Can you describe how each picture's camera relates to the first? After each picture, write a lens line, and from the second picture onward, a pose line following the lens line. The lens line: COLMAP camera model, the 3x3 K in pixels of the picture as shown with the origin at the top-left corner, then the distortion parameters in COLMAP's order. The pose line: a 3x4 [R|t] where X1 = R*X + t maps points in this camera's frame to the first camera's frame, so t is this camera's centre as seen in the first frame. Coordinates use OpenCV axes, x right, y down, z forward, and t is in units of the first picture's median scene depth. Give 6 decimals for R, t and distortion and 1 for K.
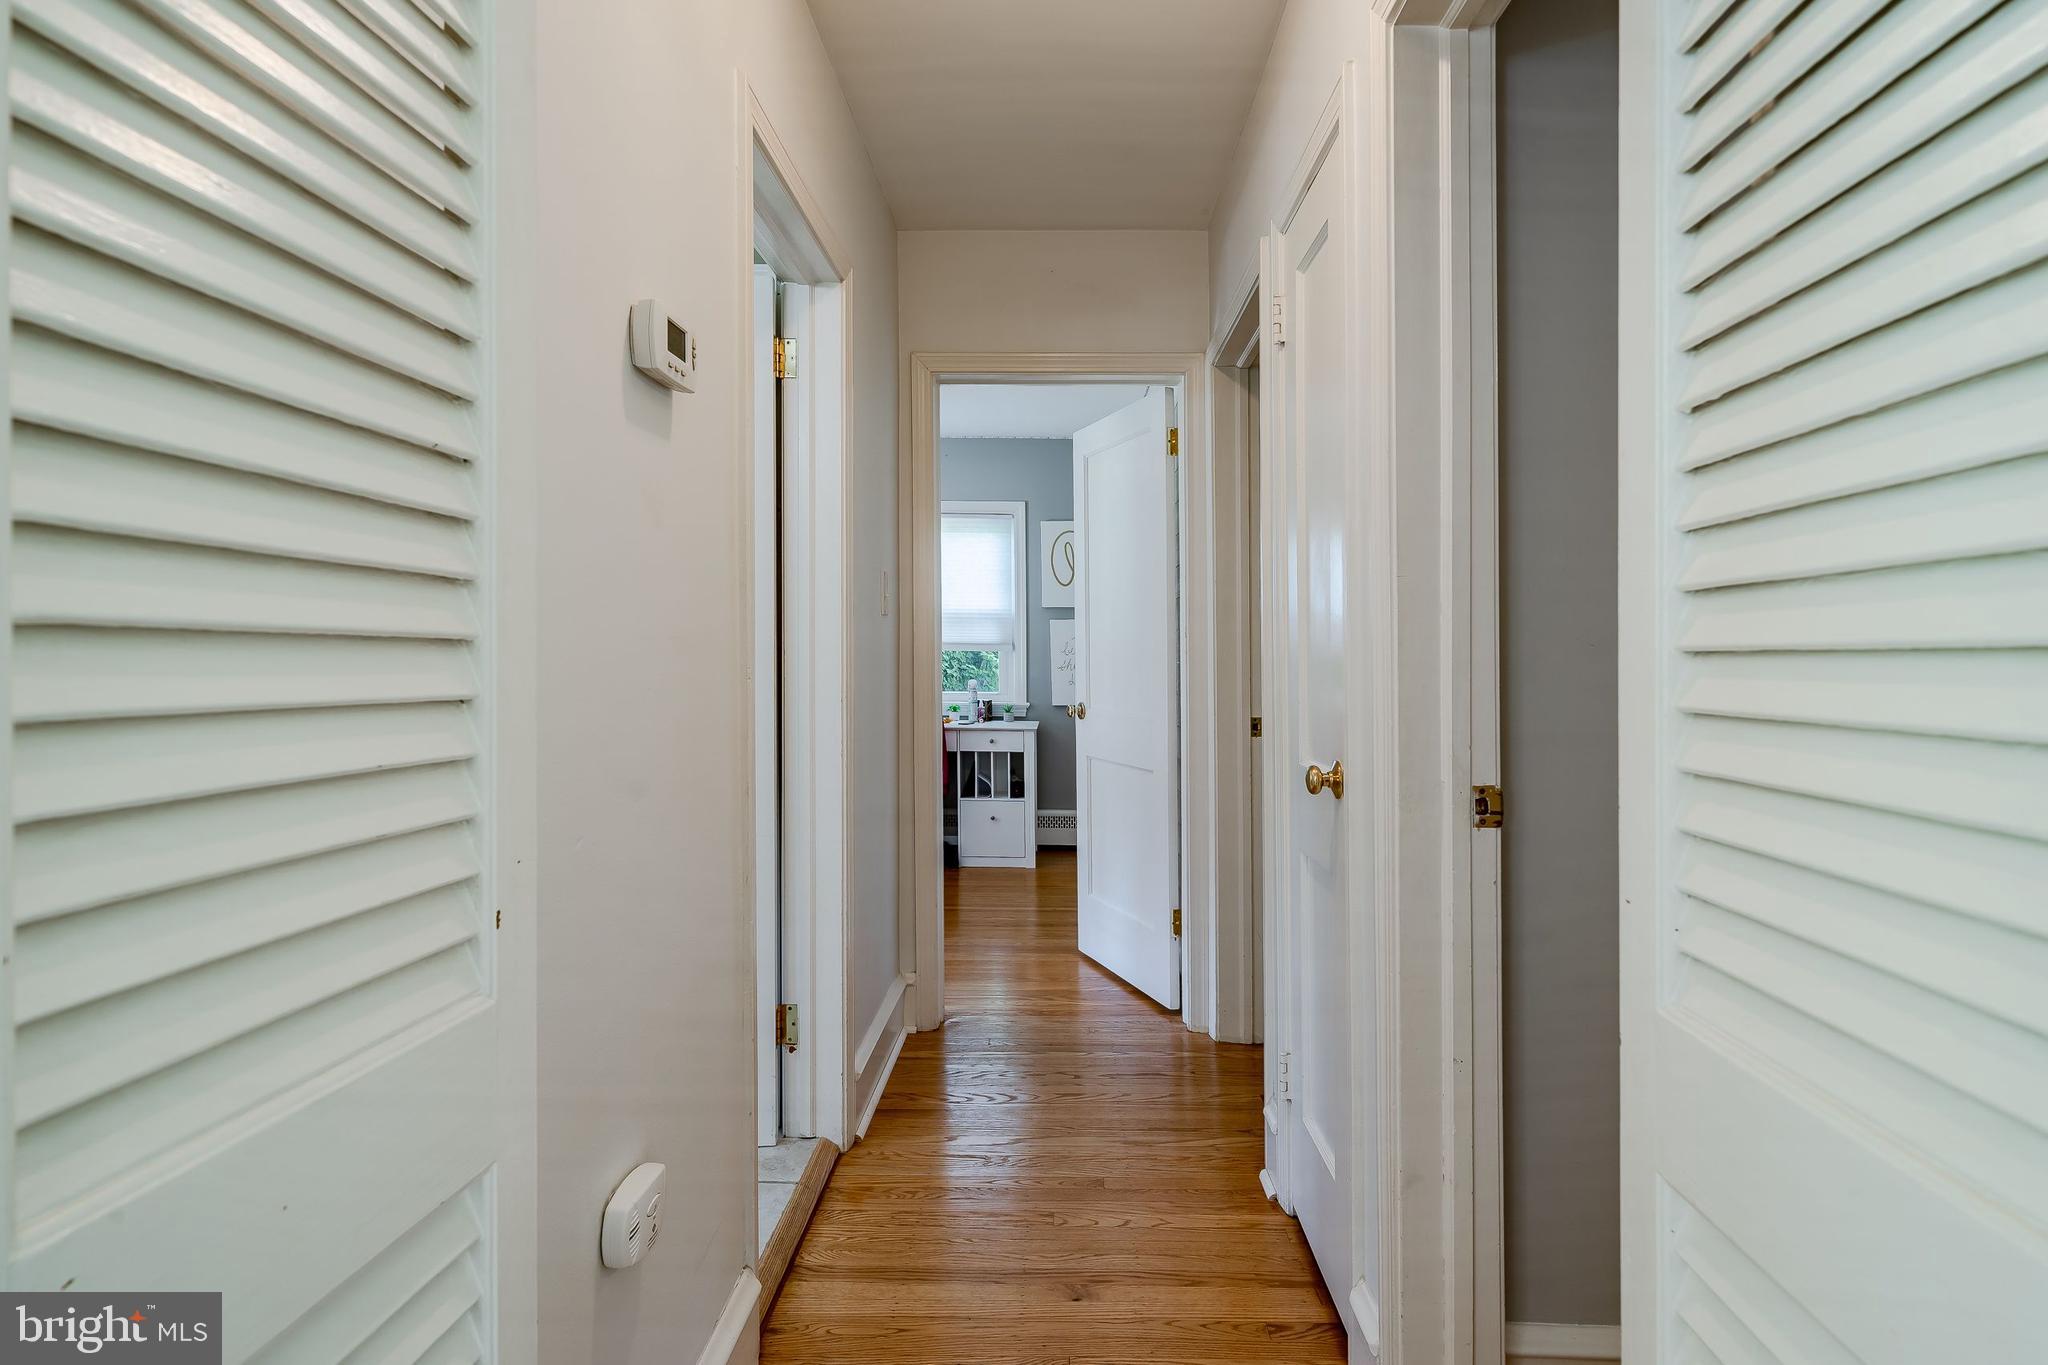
lens RADIAL K [[1081.5, 0, 1024.0], [0, 1081.5, 682.5], [0, 0, 1]] dist [-0.000239, 0.000375]
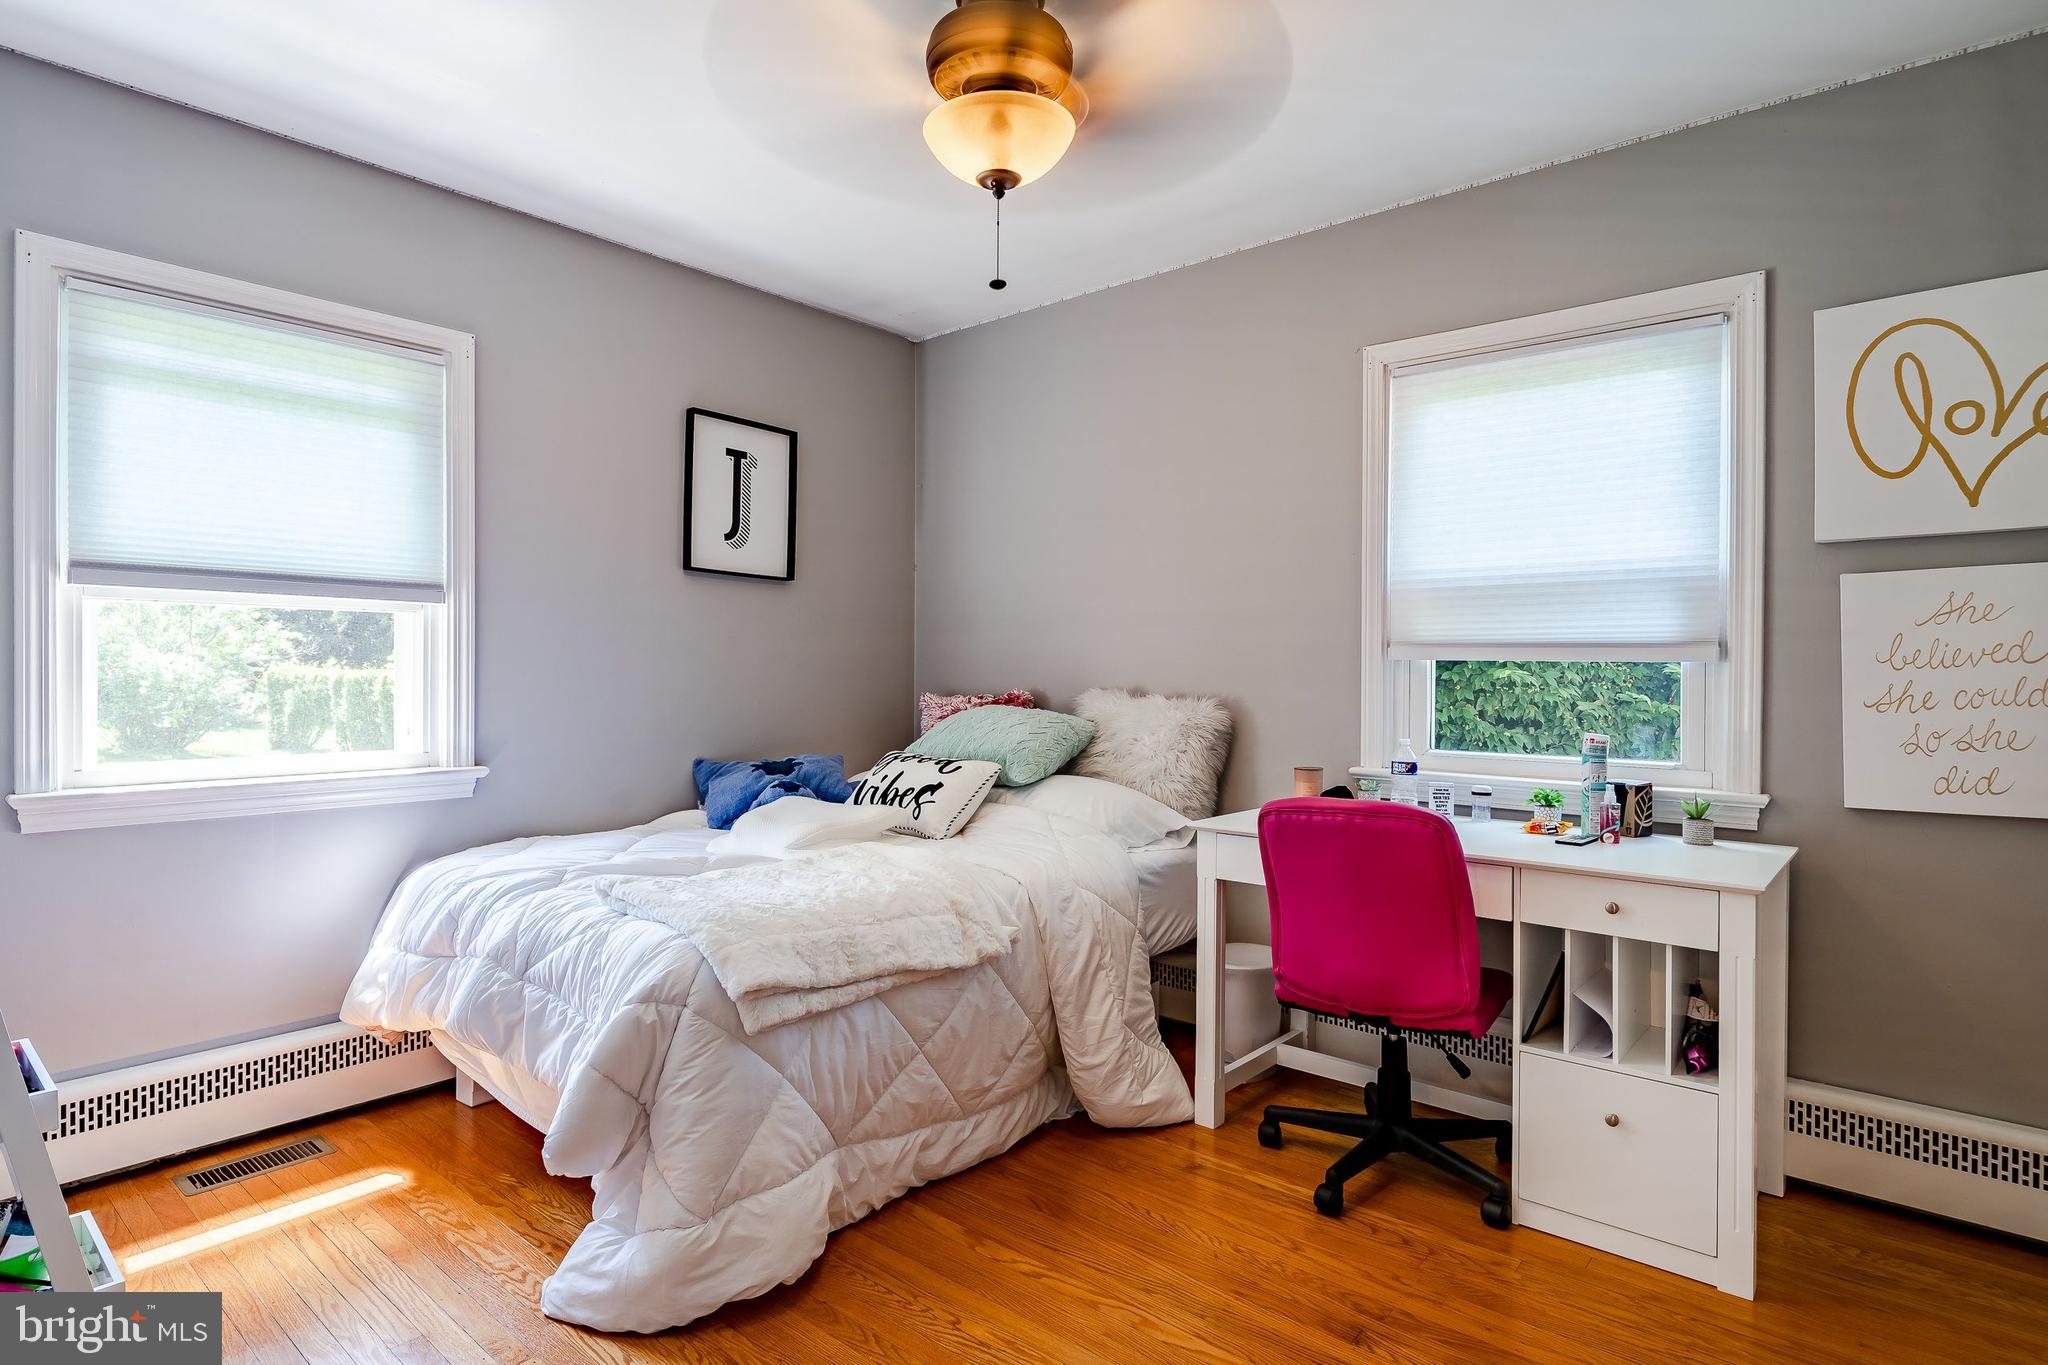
lens RADIAL K [[1081.5, 0, 1024.0], [0, 1081.5, 682.5], [0, 0, 1]] dist [-0.000239, 0.000375]
pose [[0.788536, 0.021272, -0.614620, 0.032798], [-0.027260, 0.999628, -0.000376, -0.014440], [0.614384, 0.017050, 0.788823, 0.550105]]
